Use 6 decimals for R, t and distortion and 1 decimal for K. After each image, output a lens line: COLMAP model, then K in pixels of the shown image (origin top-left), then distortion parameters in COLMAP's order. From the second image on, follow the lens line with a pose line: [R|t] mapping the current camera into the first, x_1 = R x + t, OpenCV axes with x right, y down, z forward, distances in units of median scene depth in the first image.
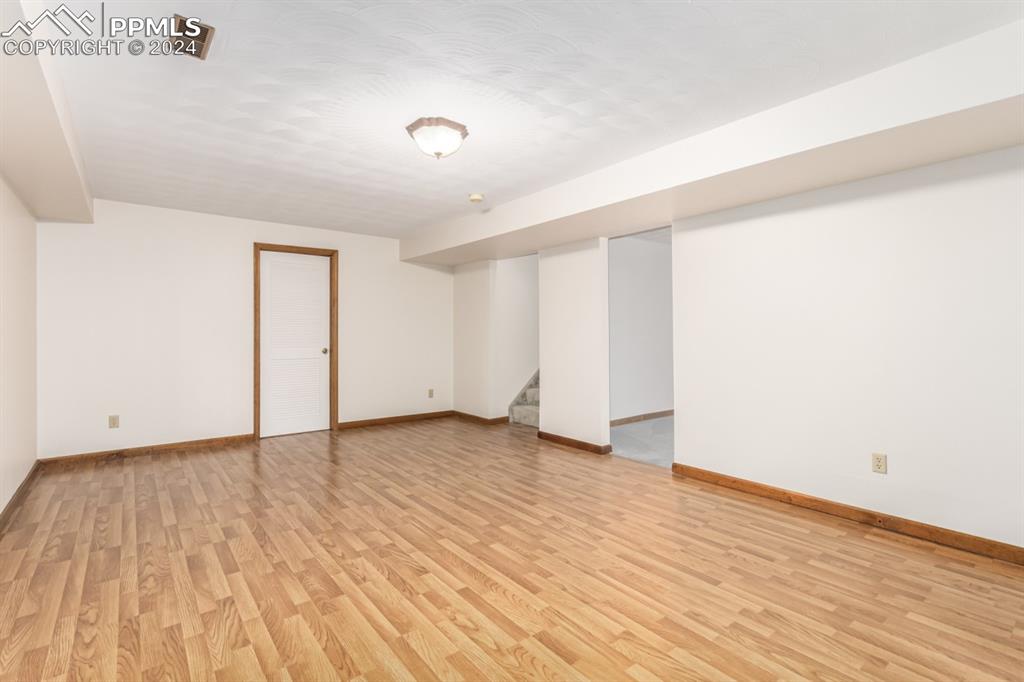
lens RADIAL K [[473.5, 0, 512.1], [0, 473.5, 336.5], [0, 0, 1]] dist [0.002730, -0.001009]
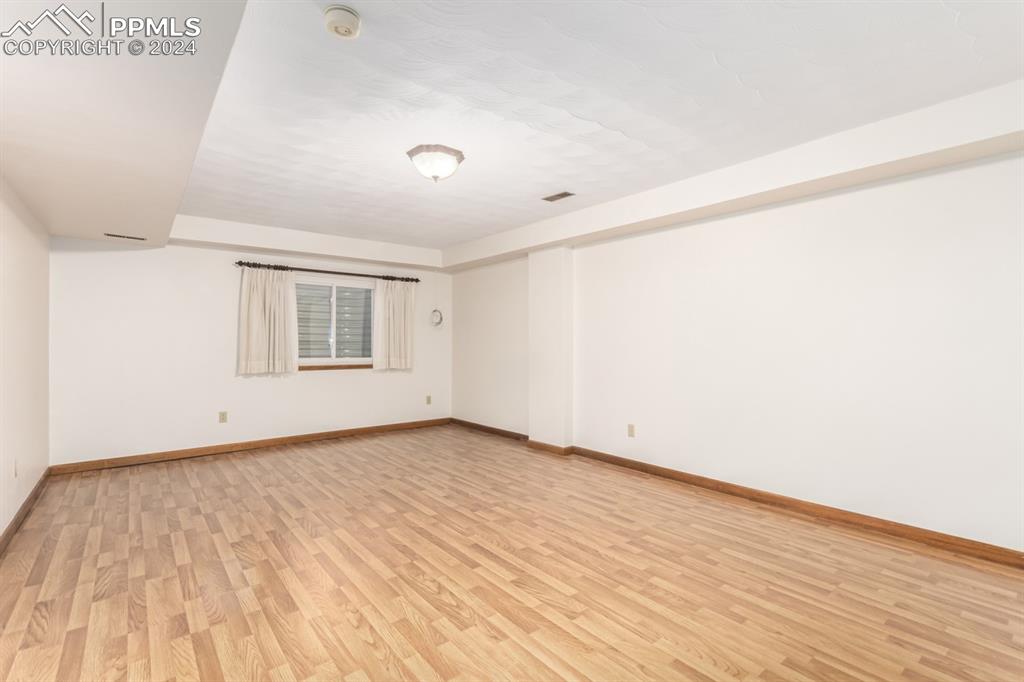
lens RADIAL K [[473.5, 0, 512.0], [0, 473.5, 340.1], [0, 0, 1]] dist [0.002730, -0.001009]
pose [[-0.999996, 0.002800, 0.000876, -0.322031], [0.002805, 0.999980, 0.005695, -0.018969], [-0.000860, 0.005697, -0.999983, 2.029138]]
